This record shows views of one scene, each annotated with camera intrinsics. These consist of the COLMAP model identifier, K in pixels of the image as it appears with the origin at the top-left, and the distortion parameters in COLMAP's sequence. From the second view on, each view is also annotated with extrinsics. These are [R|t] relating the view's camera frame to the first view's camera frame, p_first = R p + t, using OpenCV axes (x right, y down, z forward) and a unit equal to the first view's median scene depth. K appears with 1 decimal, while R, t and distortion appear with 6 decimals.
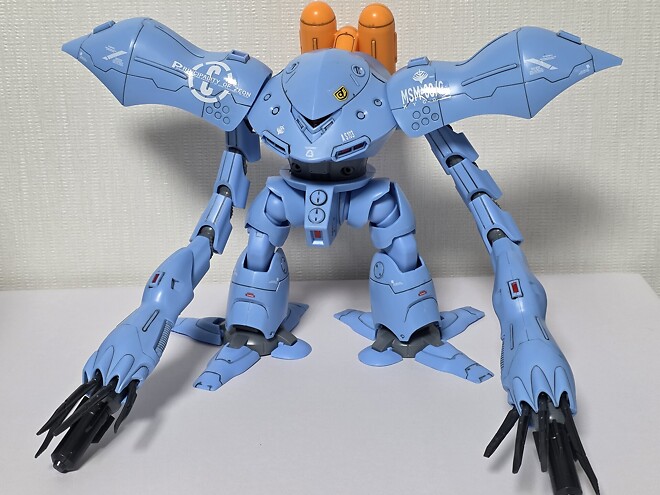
lens RADIAL K [[1068.6, 0, 330.5], [0, 1068.6, 226.2], [0, 0, 1]] dist [0.020143, -0.051039]
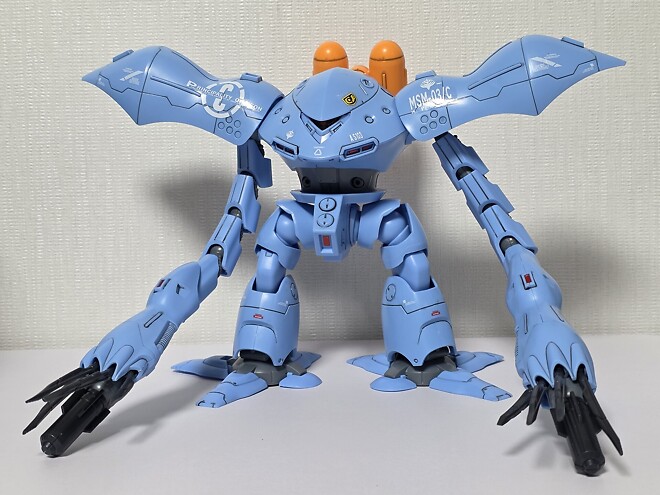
lens RADIAL K [[1068.6, 0, 330.5], [0, 1068.6, 226.2], [0, 0, 1]] dist [0.020143, -0.051039]
pose [[0.999437, -0.001619, -0.033506, 0.024301], [-0.006405, 0.971242, -0.238008, 0.224439], [0.032928, 0.238088, 0.970685, 0.038948]]
